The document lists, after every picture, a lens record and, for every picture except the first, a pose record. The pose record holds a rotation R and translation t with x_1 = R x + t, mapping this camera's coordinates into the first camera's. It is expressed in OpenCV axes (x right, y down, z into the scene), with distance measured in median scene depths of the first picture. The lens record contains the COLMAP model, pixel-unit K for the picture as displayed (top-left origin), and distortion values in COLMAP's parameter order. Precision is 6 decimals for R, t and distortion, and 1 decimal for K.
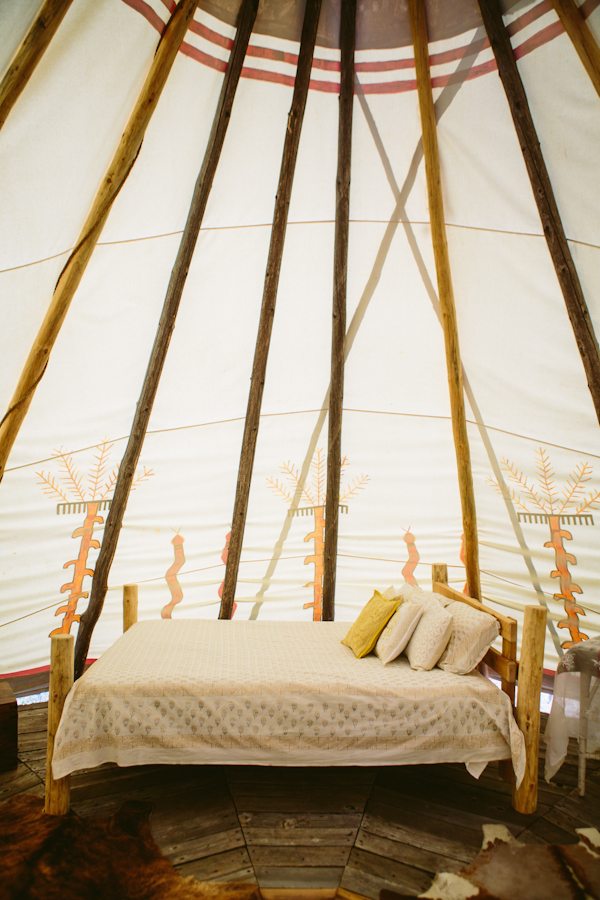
lens RADIAL K [[623.2, 0, 299.8], [0, 623.2, 451.3], [0, 0, 1]] dist [-0.020880, 0.003722]
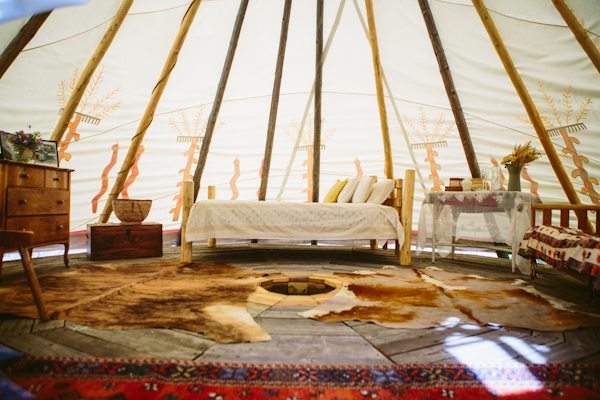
lens RADIAL K [[415.5, 0, 303.4], [0, 415.5, 176.2], [0, 0, 1]] dist [-0.020880, 0.003722]
pose [[0.999993, -0.000968, 0.003541, 0.006891], [0.000947, 0.999981, 0.006054, 0.211542], [-0.003547, -0.006050, 0.999975, -0.336713]]
